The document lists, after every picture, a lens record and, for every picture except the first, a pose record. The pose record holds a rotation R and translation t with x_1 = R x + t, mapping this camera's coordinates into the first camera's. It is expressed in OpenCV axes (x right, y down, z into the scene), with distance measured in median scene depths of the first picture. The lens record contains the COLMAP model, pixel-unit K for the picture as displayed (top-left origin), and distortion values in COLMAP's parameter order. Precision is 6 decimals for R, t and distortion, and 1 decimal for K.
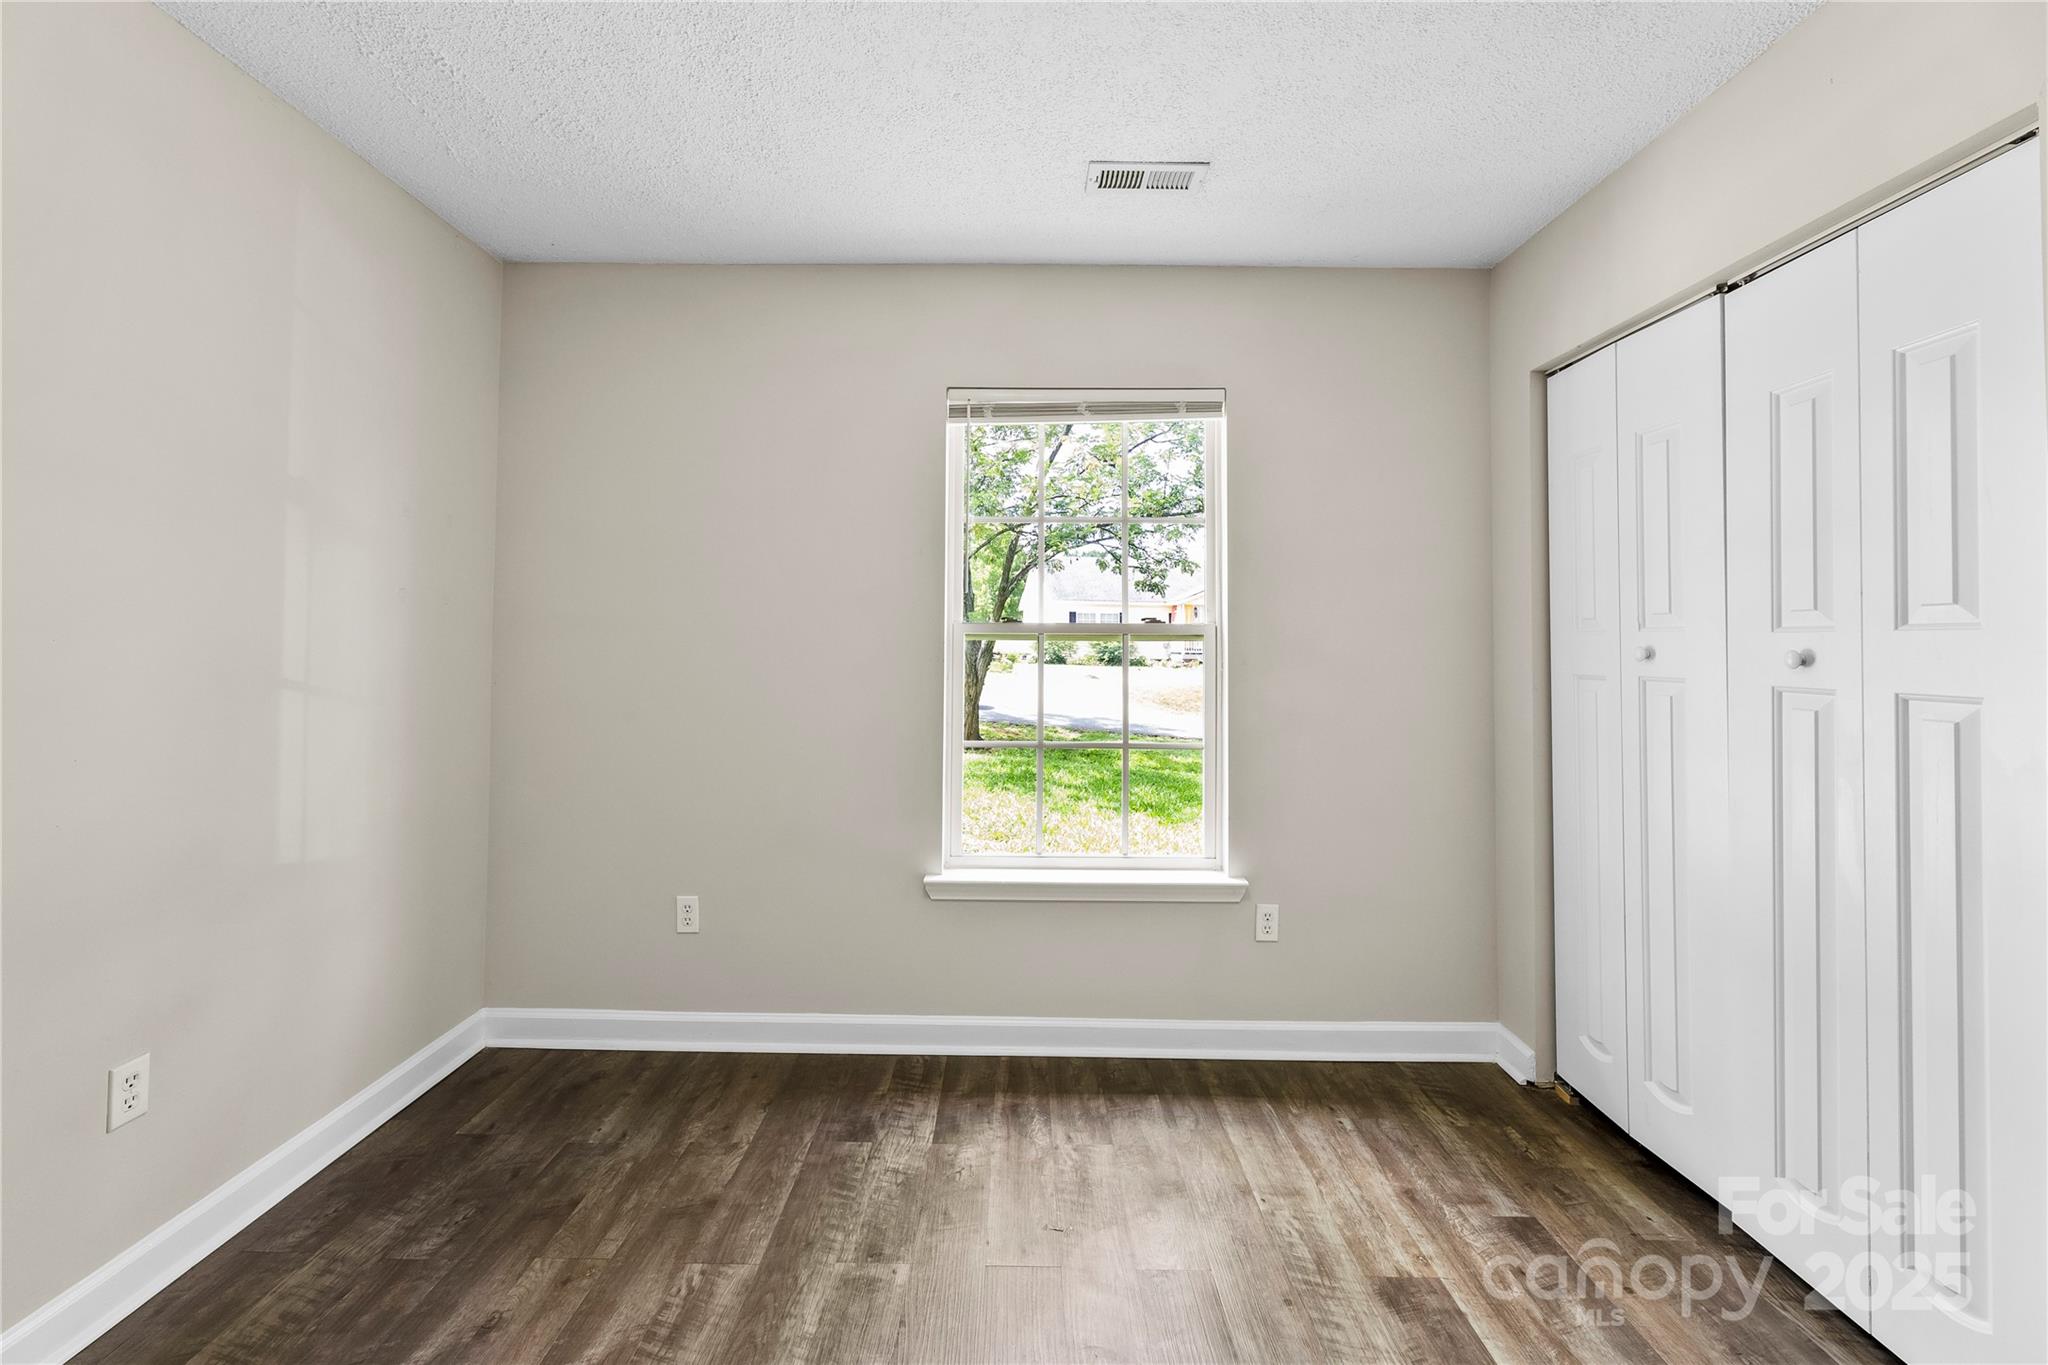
lens RADIAL K [[829.8, 0, 972.1], [0, 829.8, 628.2], [0, 0, 1]] dist [0.001607, -0.001143]
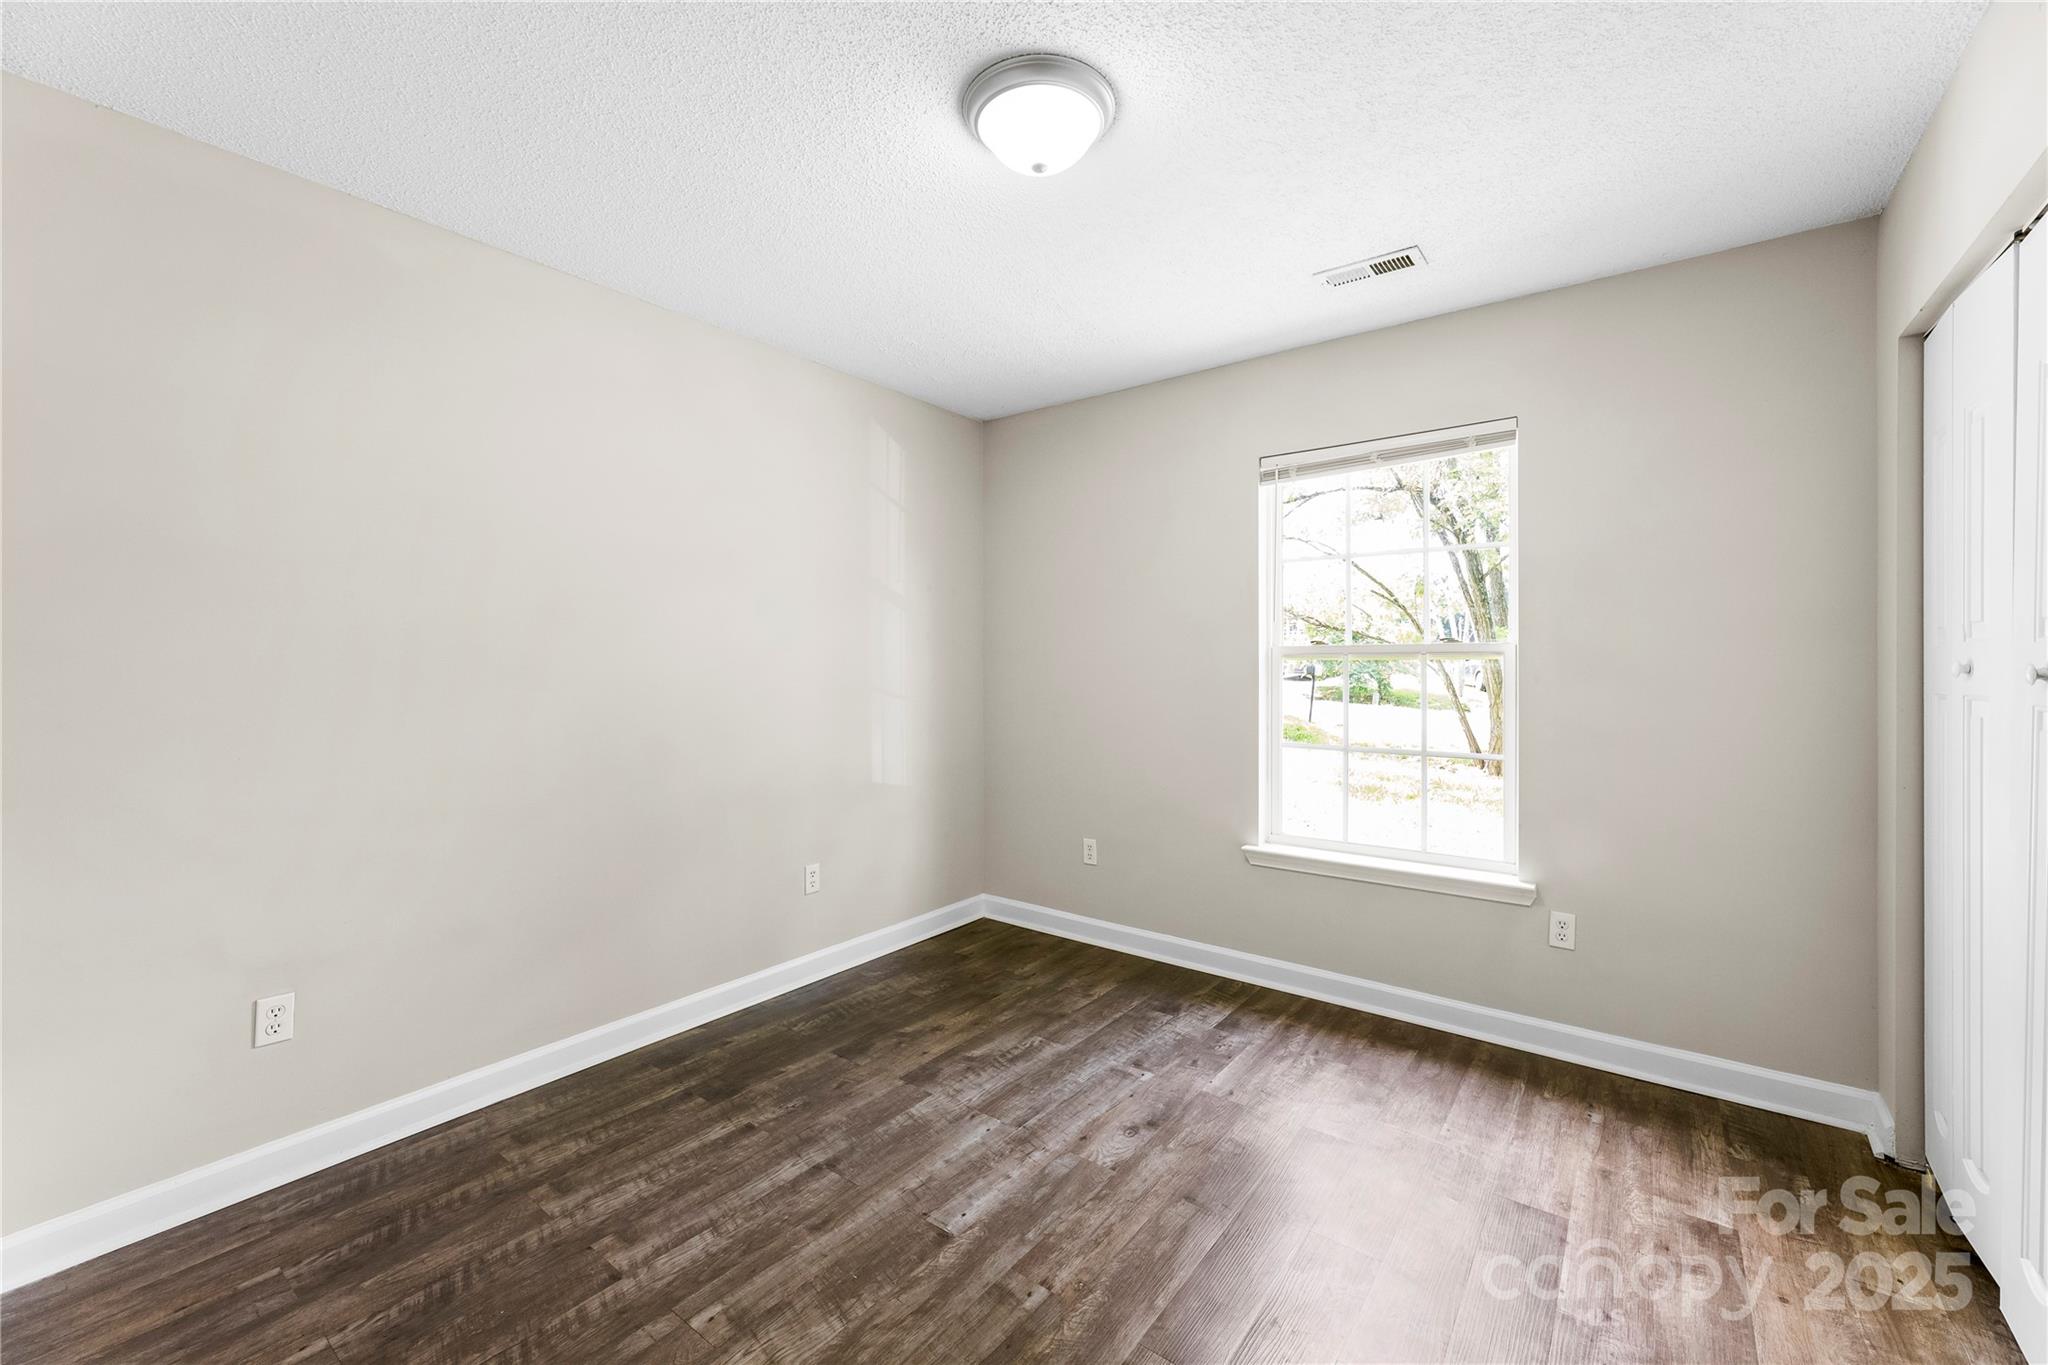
lens RADIAL K [[829.8, 0, 1003.2], [0, 829.8, 675.5], [0, 0, 1]] dist [0.001607, -0.001143]
pose [[0.788626, -0.000201, -0.614873, 0.507083], [0.019978, 0.999480, 0.025296, -0.002851], [0.614549, -0.032233, 0.788220, -0.267903]]
